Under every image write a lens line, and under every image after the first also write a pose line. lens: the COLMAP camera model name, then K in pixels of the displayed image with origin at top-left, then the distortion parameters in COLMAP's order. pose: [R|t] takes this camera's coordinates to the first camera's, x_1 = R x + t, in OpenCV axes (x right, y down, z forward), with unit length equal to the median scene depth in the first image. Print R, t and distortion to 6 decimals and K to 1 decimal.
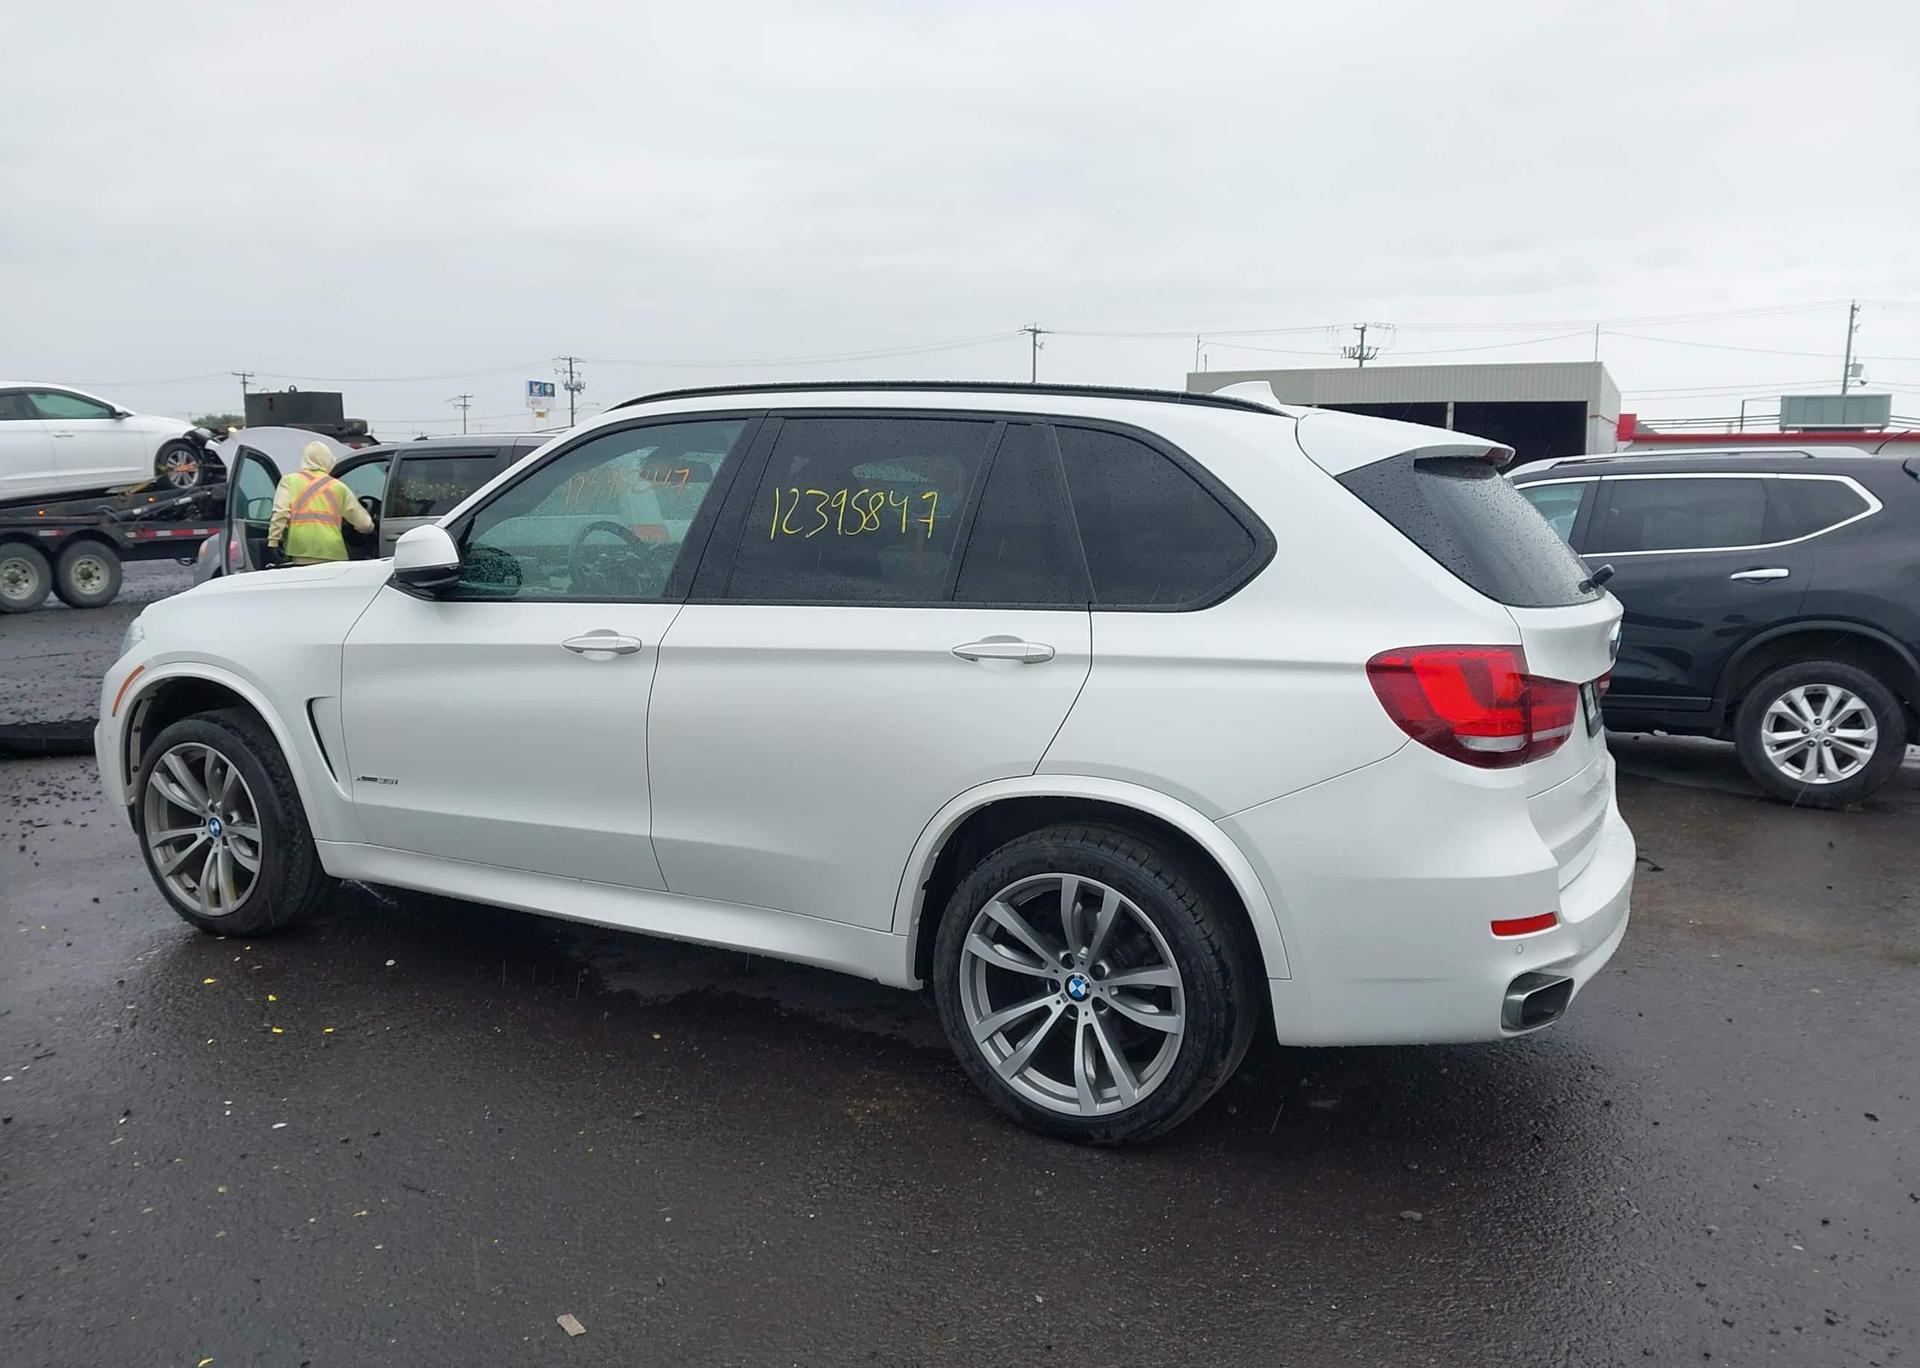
lens RADIAL K [[1541.3, 0, 960.0], [0, 1541.3, 684.0], [0, 0, 1]] dist [0.070722, -0.105718]
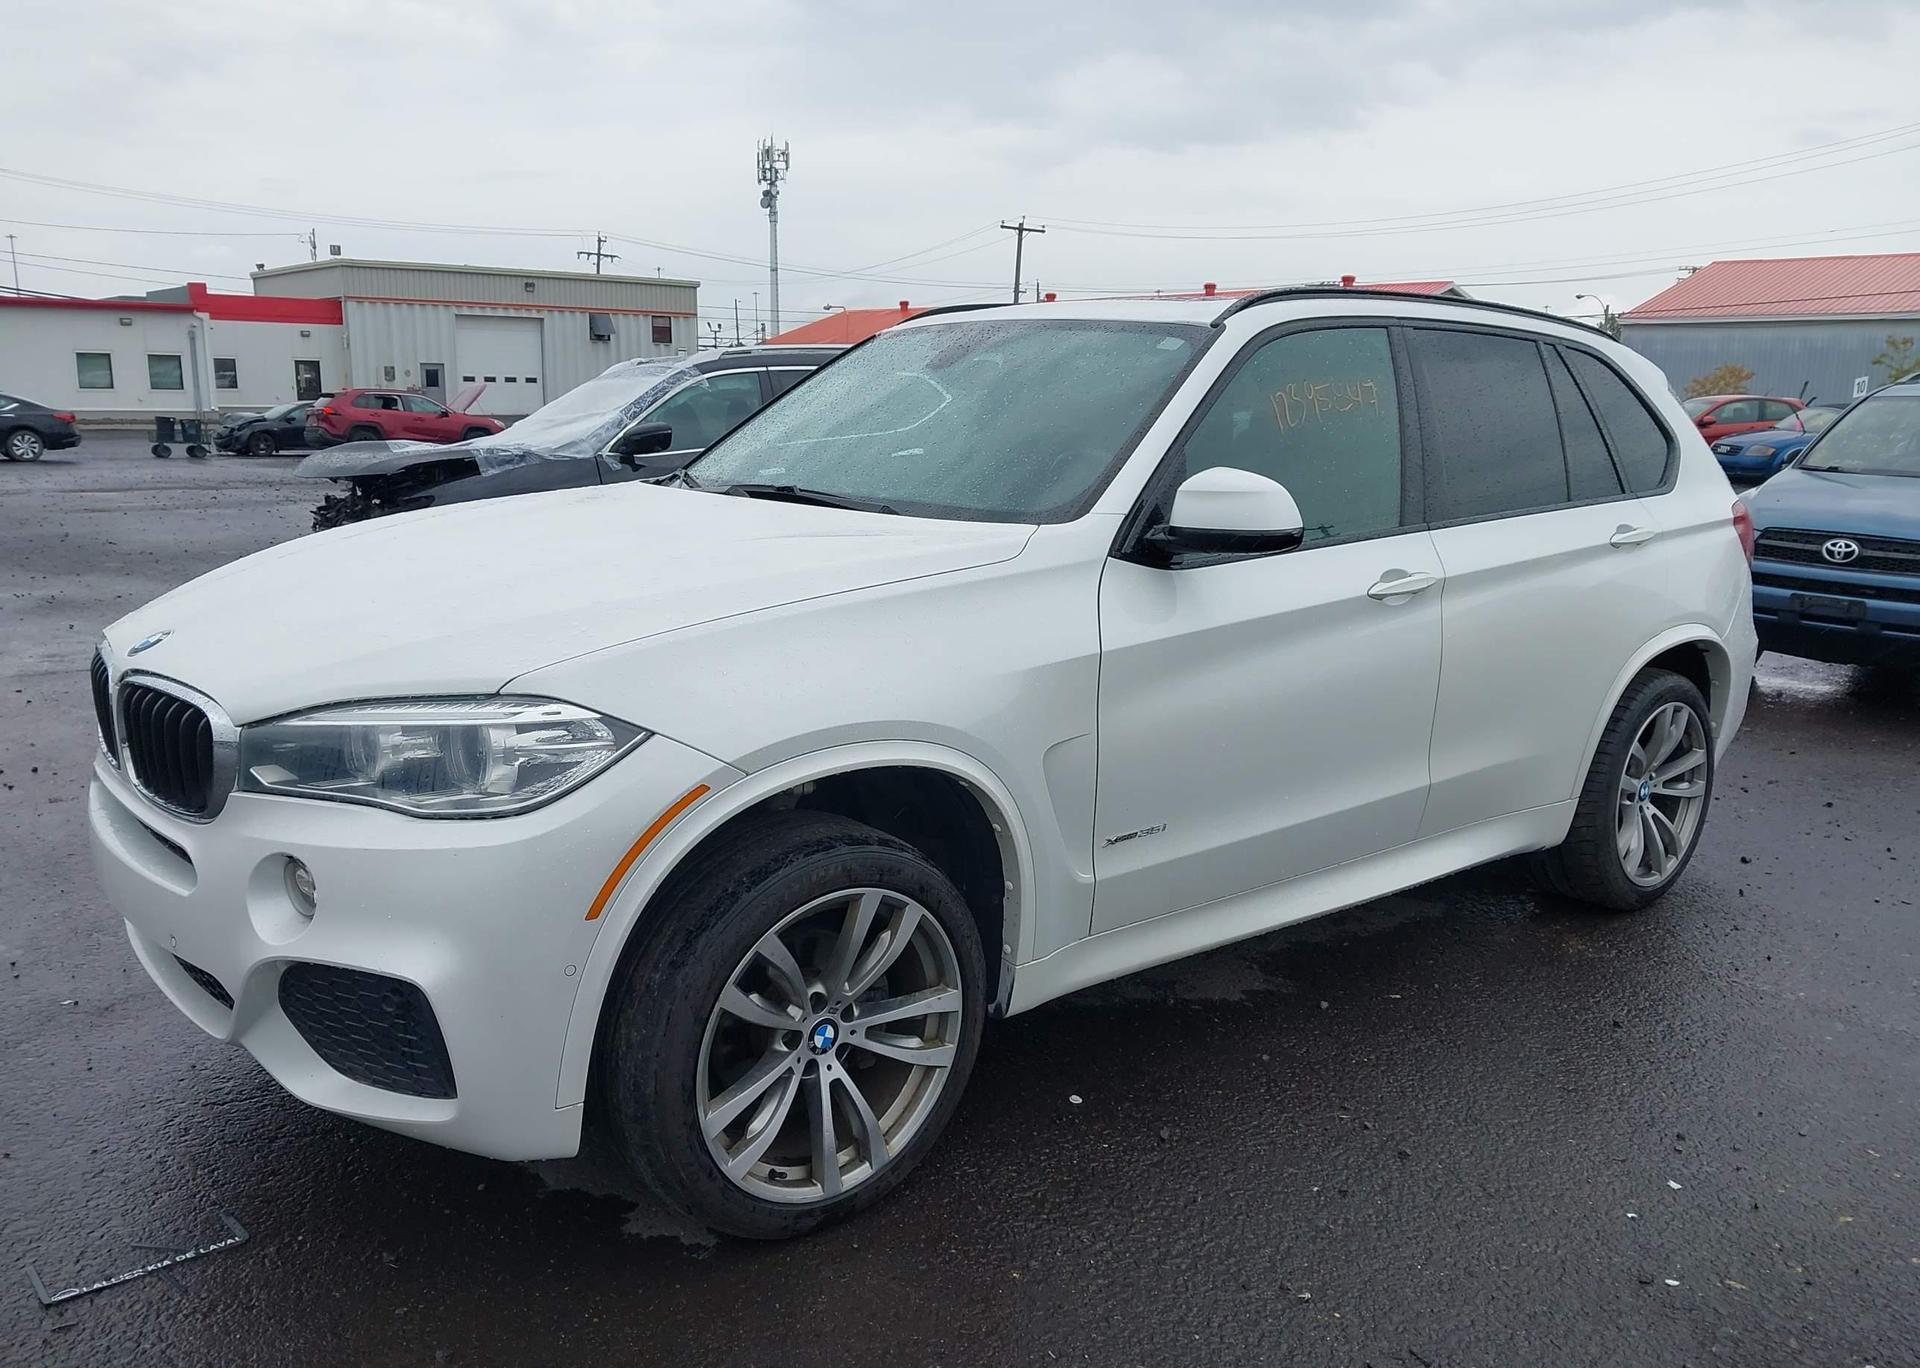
lens RADIAL K [[1526.6, 0, 988.6], [0, 1526.6, 701.7], [0, 0, 1]] dist [0.038025, -0.050889]
pose [[0.362470, -0.197610, 0.910805, -1.249450], [0.105620, 0.979677, 0.170520, -0.148968], [-0.925991, 0.034390, 0.375975, 0.994668]]
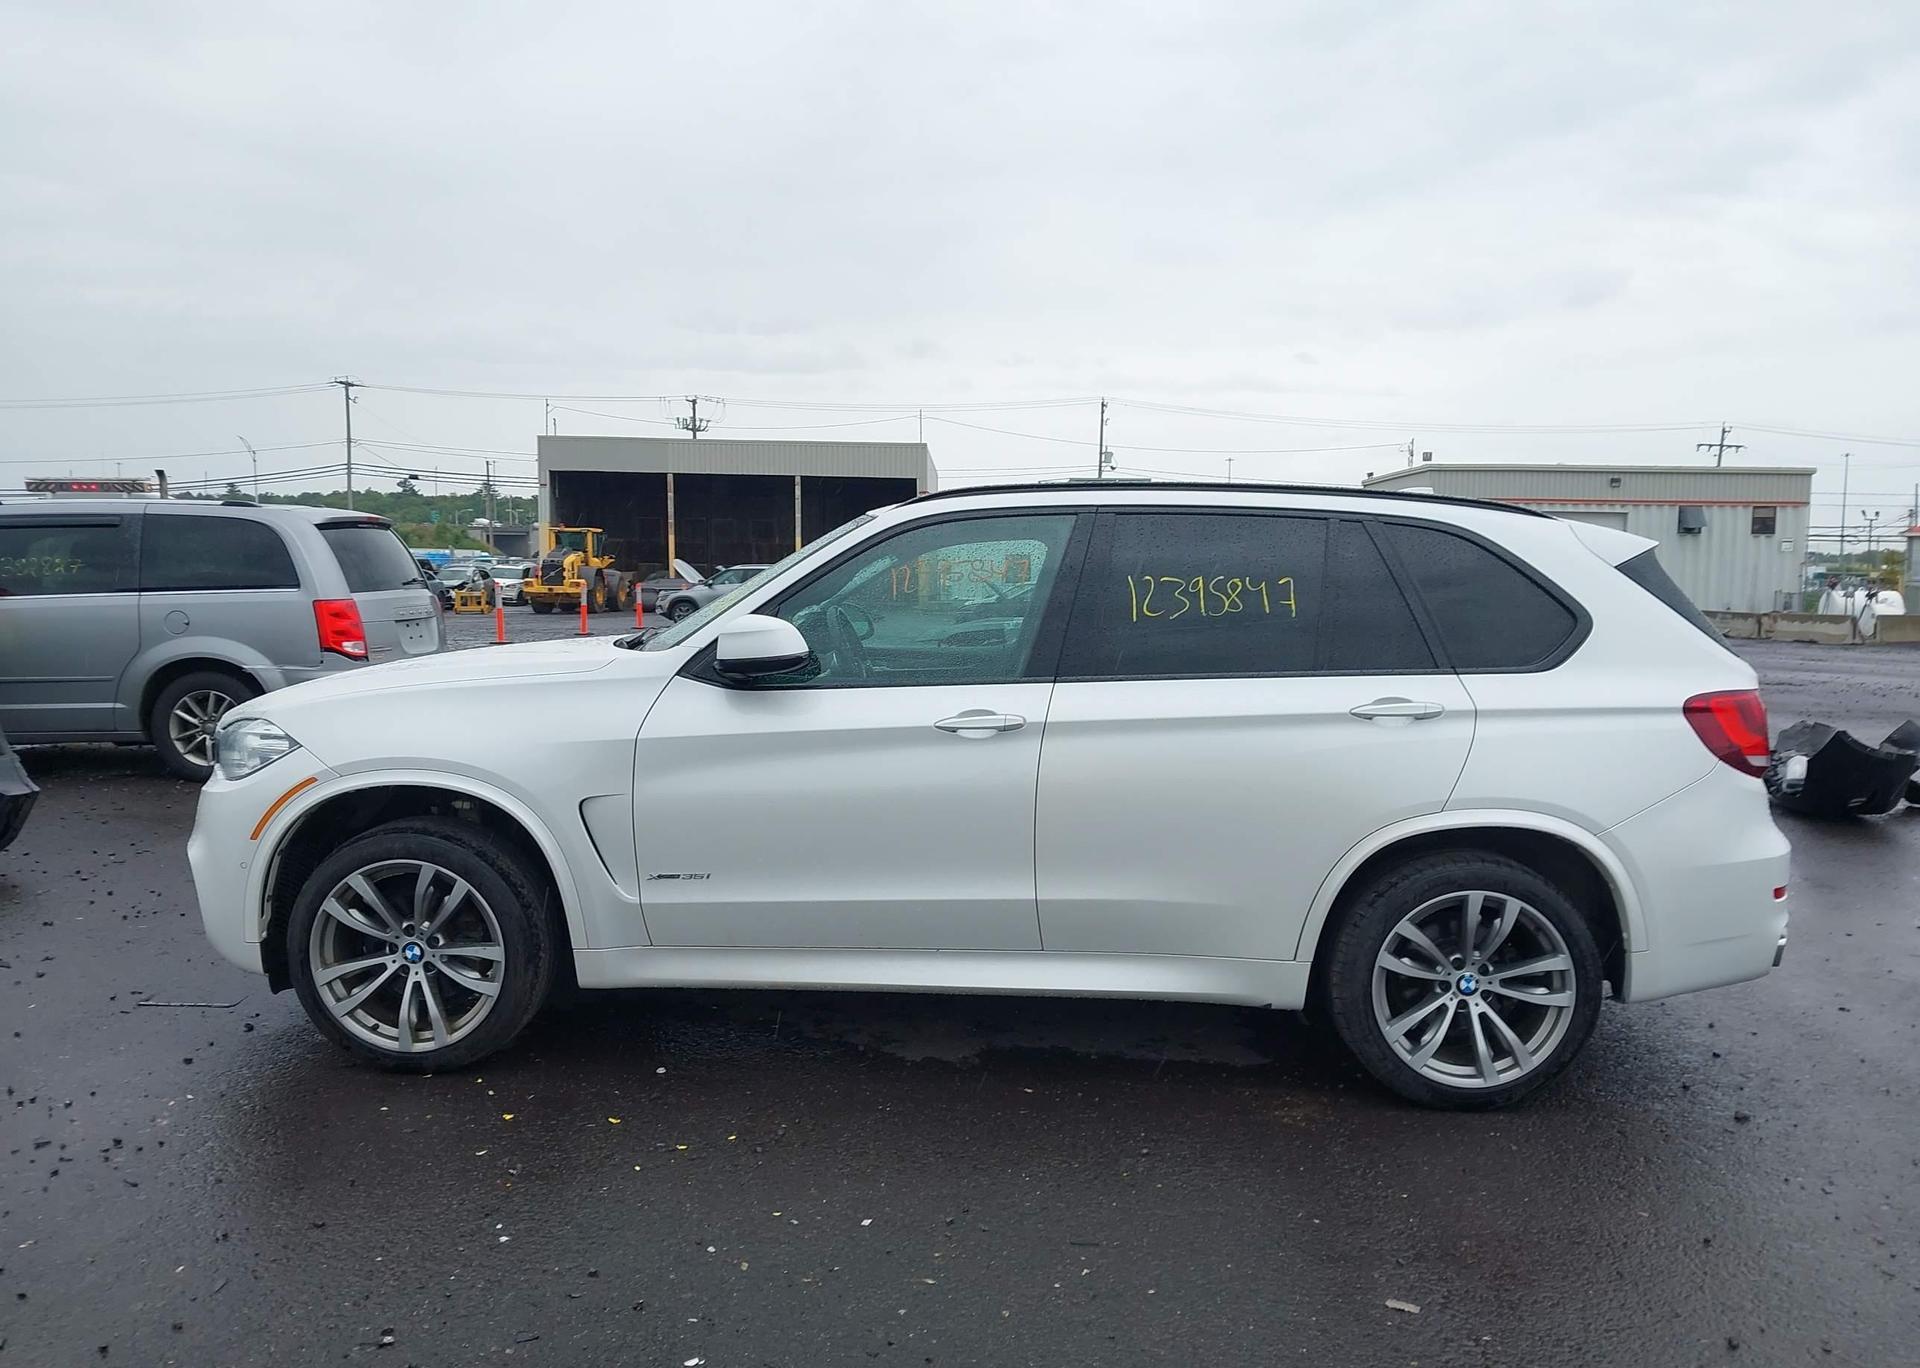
lens RADIAL K [[1541.3, 0, 960.0], [0, 1541.3, 684.0], [0, 0, 1]] dist [0.070722, -0.105718]
pose [[0.894593, -0.037403, 0.445314, -0.793738], [0.055578, 0.998067, -0.027820, -0.026871], [-0.443413, 0.049637, 0.894942, 0.070430]]
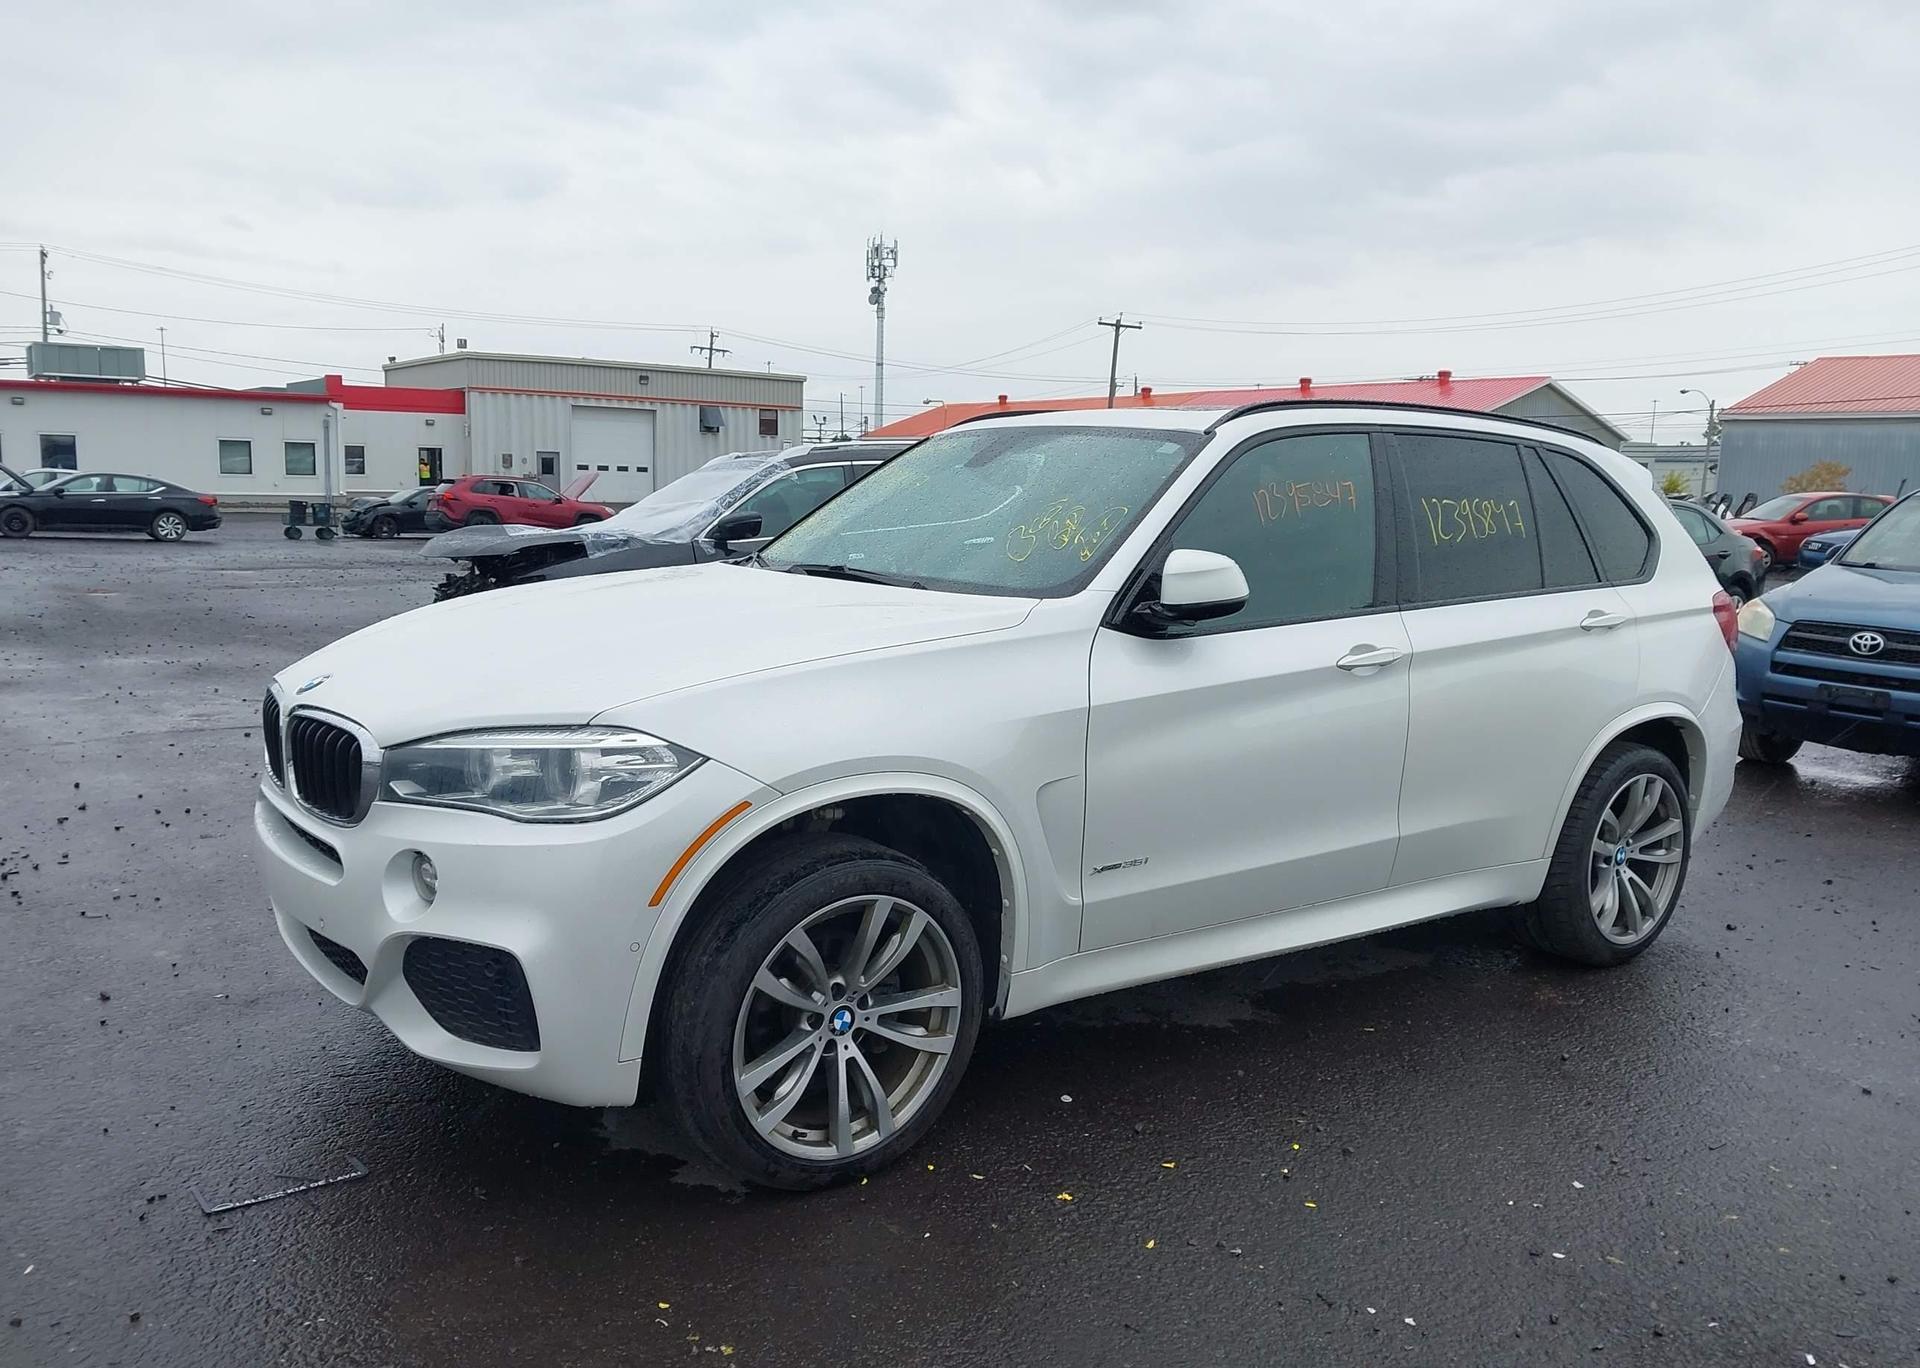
lens RADIAL K [[1541.3, 0, 960.0], [0, 1541.3, 684.0], [0, 0, 1]] dist [0.070722, -0.105718]
pose [[0.439274, -0.125988, 0.889475, -1.376219], [0.095528, 0.991054, 0.093199, -0.142347], [-0.893260, 0.044030, 0.447379, 0.883832]]
